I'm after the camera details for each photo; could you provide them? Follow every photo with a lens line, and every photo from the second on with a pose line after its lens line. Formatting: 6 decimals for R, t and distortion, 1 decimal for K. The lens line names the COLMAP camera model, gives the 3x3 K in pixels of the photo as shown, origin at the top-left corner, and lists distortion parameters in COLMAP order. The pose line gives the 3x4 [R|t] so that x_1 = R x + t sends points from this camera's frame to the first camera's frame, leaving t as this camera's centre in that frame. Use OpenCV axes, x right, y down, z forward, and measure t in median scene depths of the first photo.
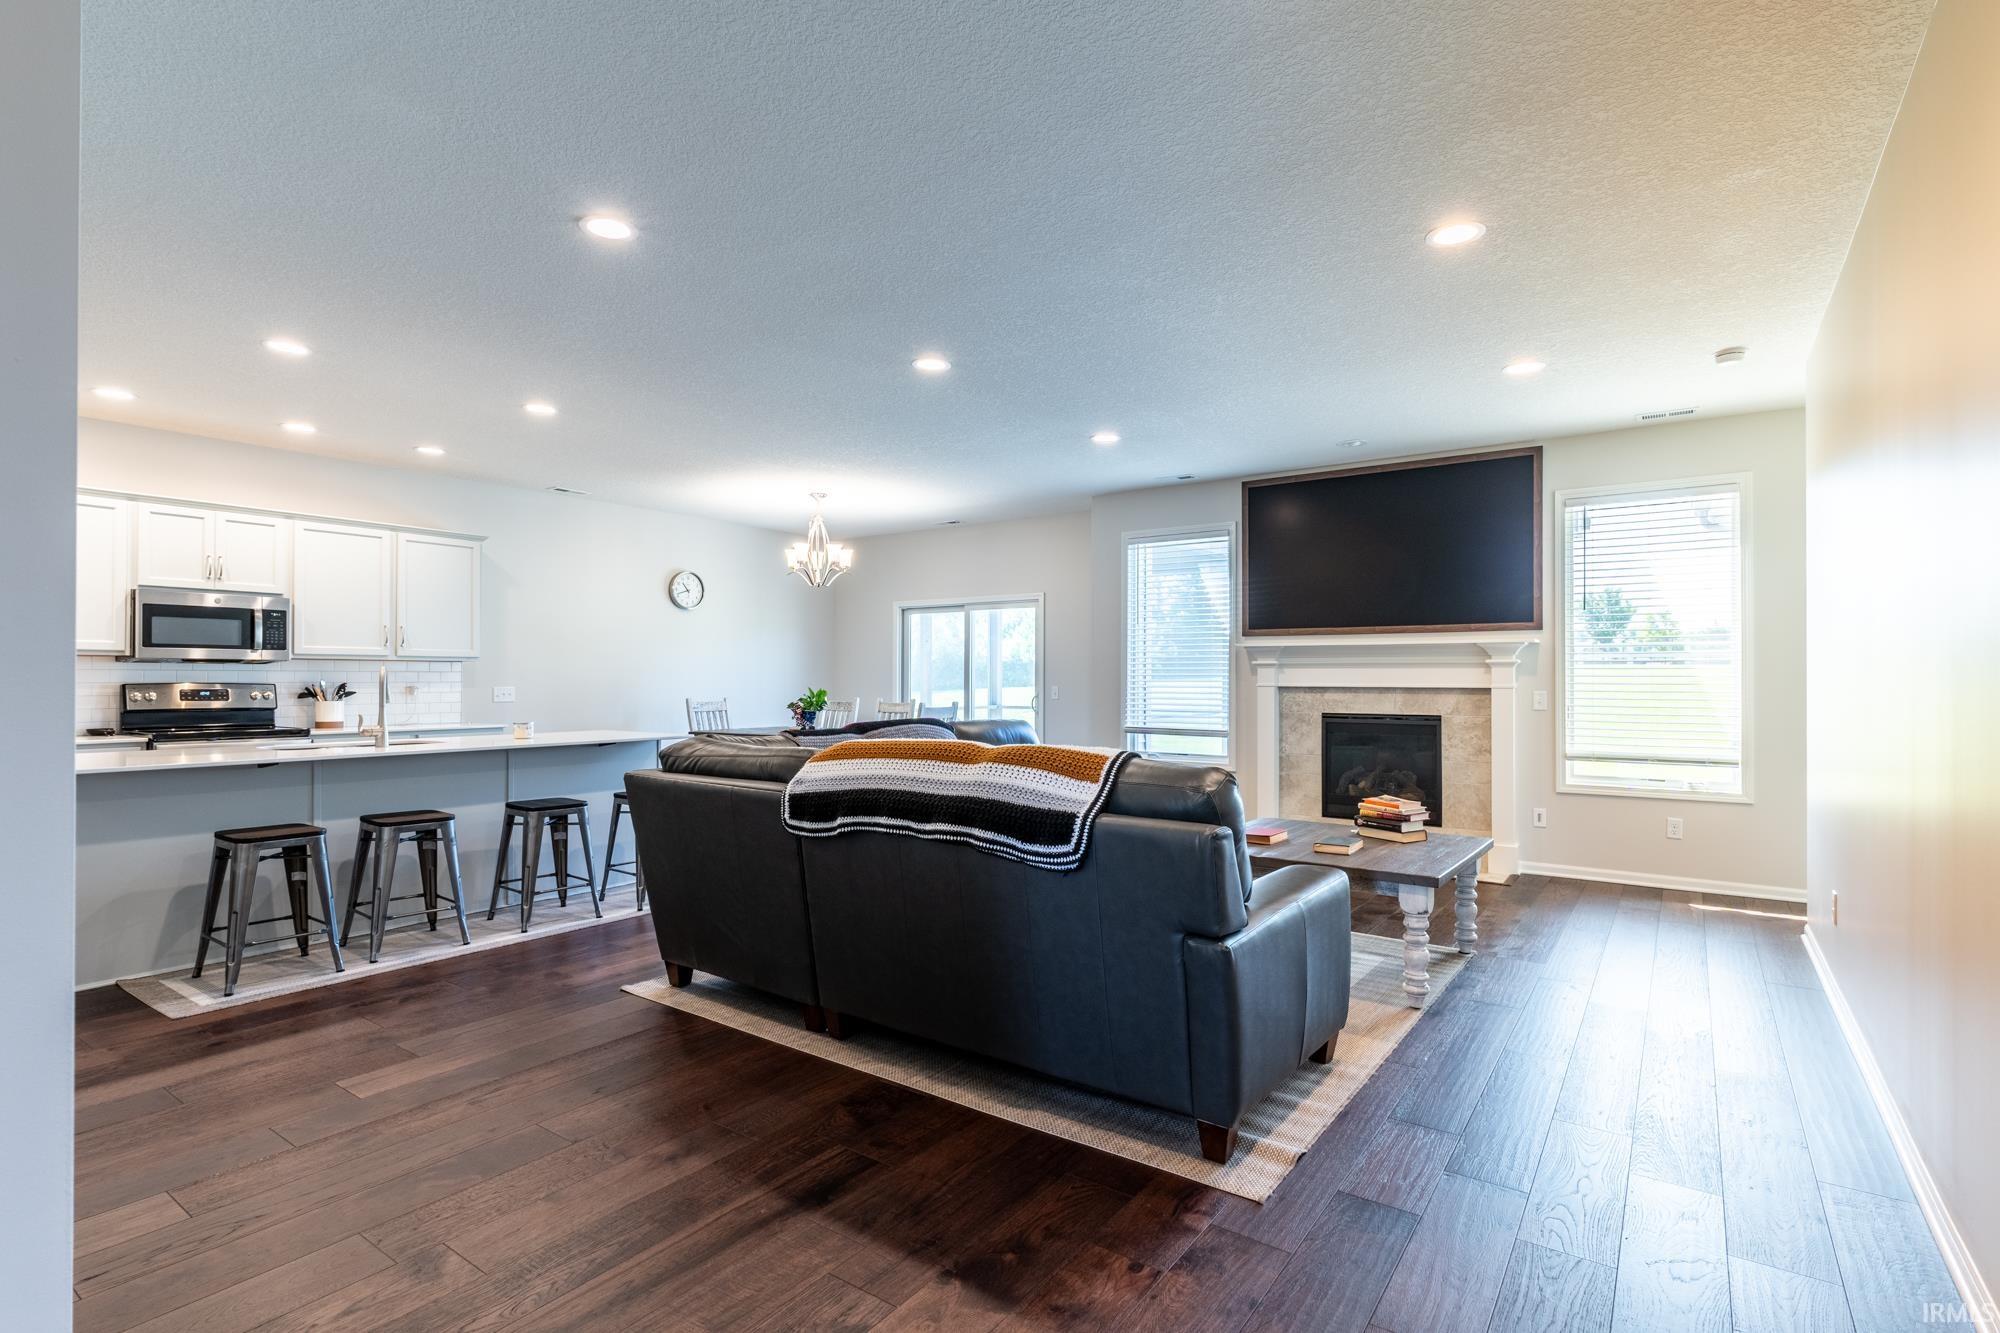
lens RADIAL K [[964.3, 0, 1000.0], [0, 964.3, 666.5], [0, 0, 1]] dist [-0.000123, 0.000003]
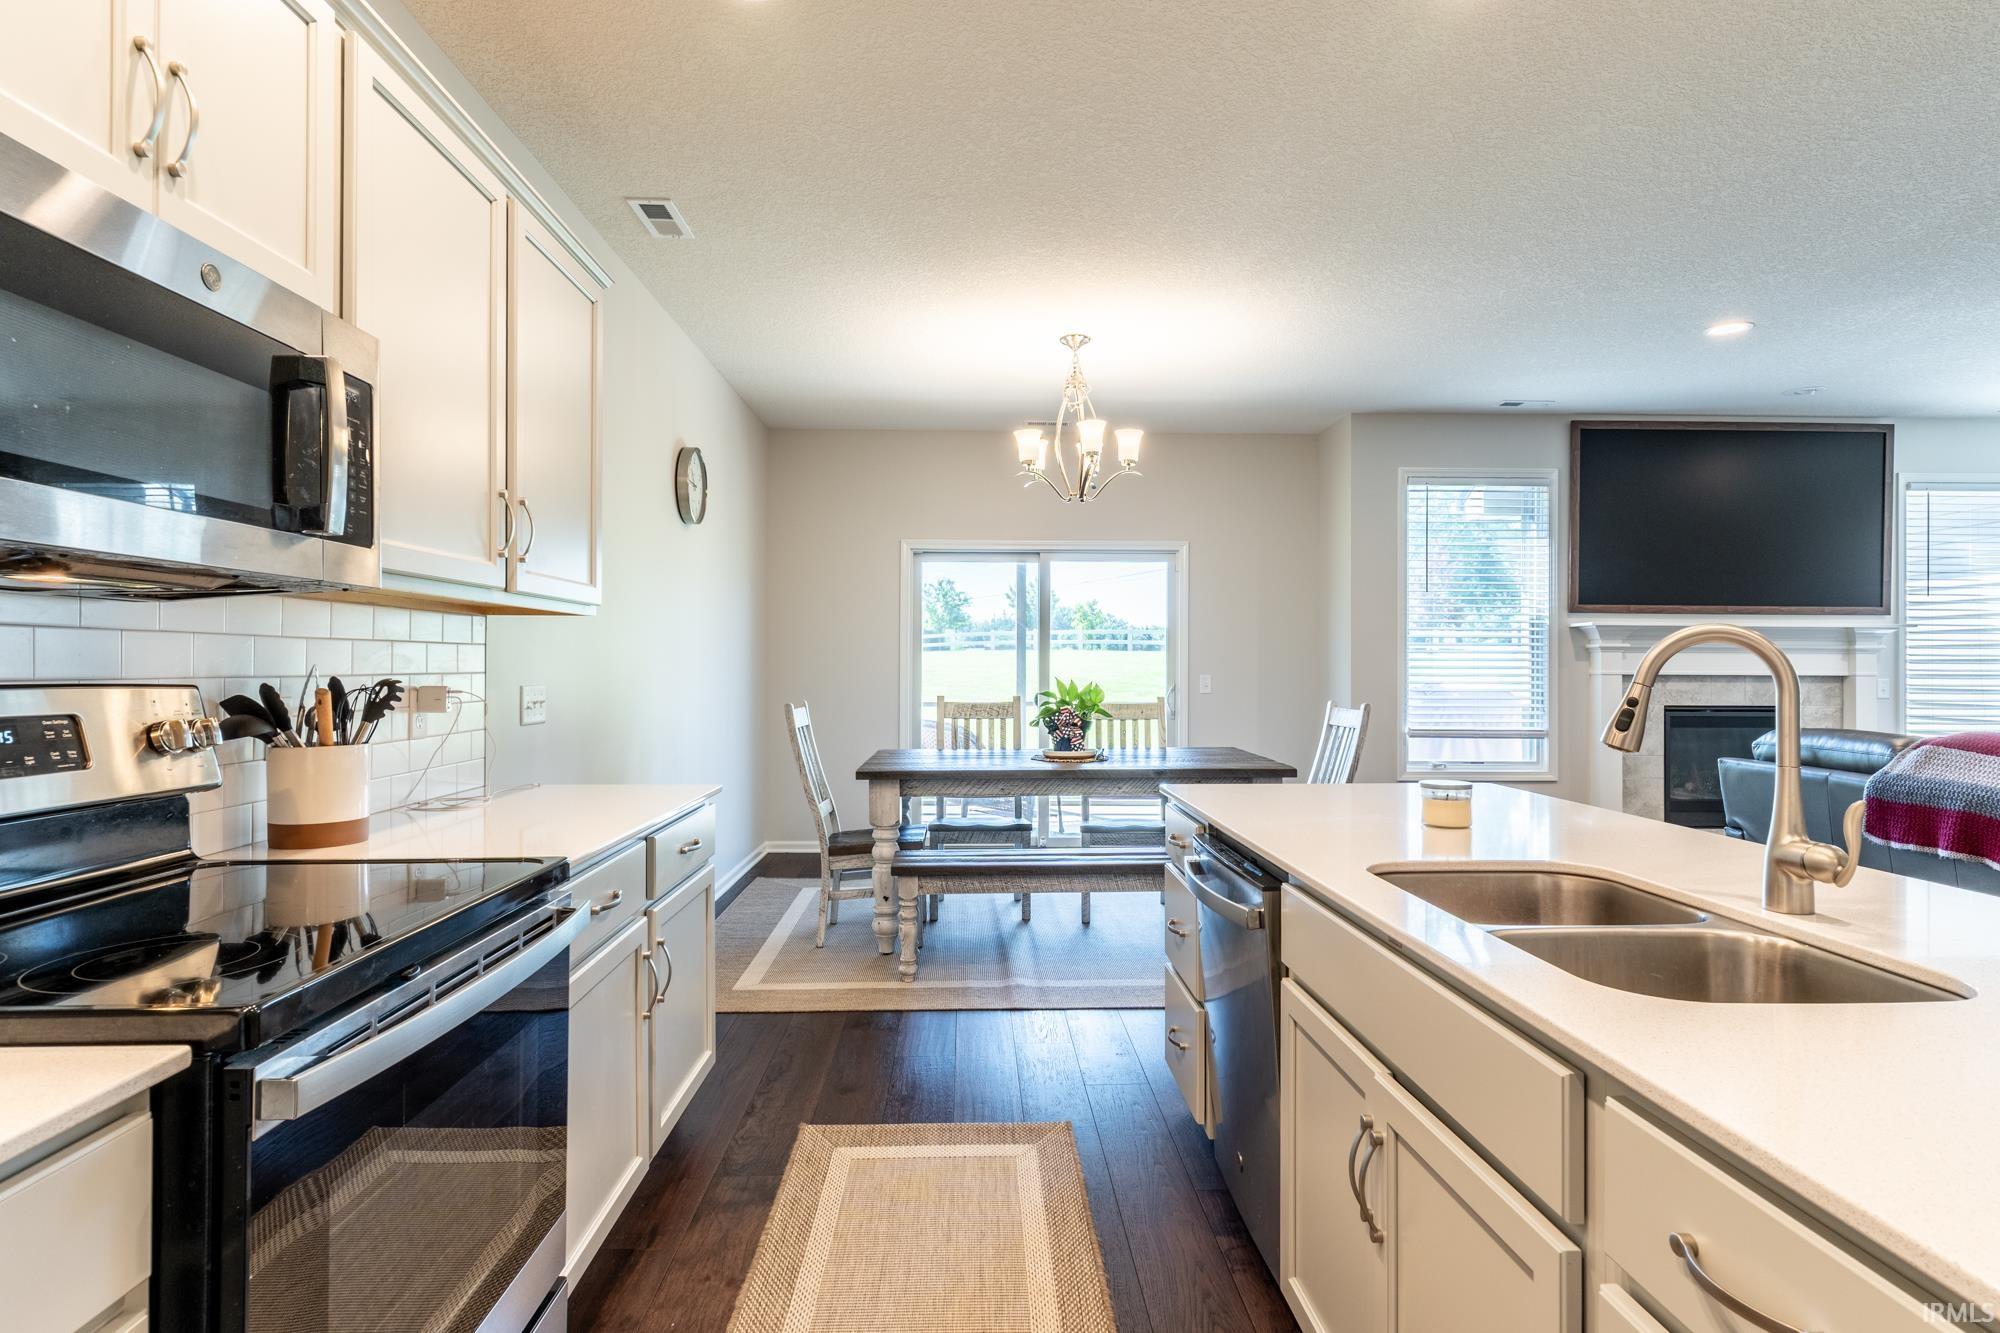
lens RADIAL K [[1051.3, 0, 1000.0], [0, 1051.3, 666.5], [0, 0, 1]] dist [0.004366, 0.001011]
pose [[0.795554, -0.000774, 0.605882, -0.705583], [-0.010530, 0.999830, 0.015104, 0.006078], [-0.605791, -0.018395, 0.795411, 0.625696]]
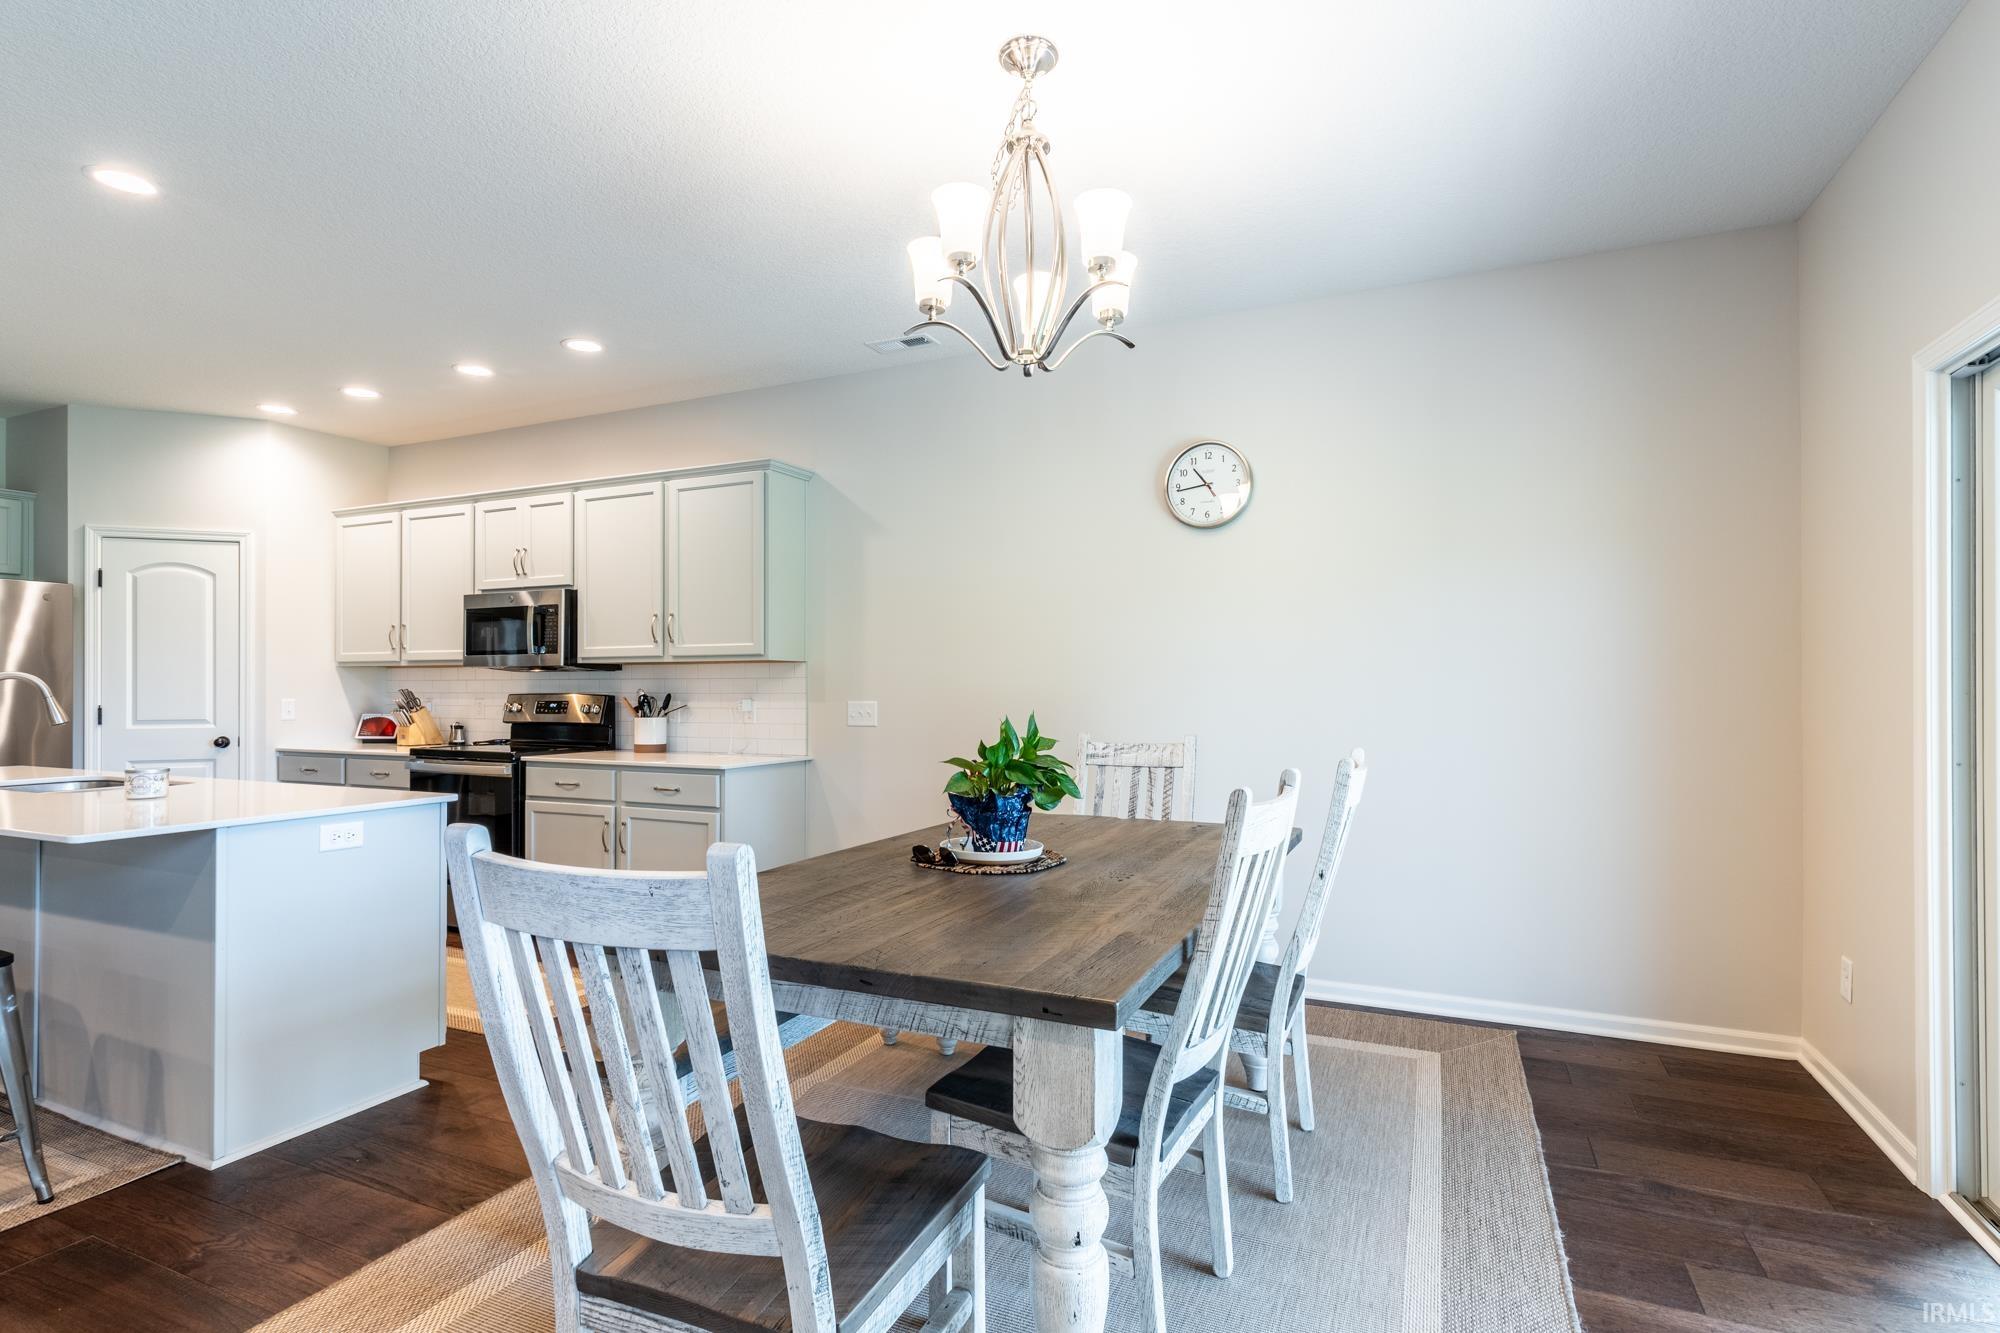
lens RADIAL K [[969.2, 0, 1000.0], [0, 969.2, 666.5], [0, 0, 1]] dist [-0.000286, -0.000016]
pose [[0.189121, -0.025136, -0.981632, 0.112122], [0.016870, 0.999608, -0.022346, 0.016329], [0.981809, -0.012334, 0.189470, 1.103650]]
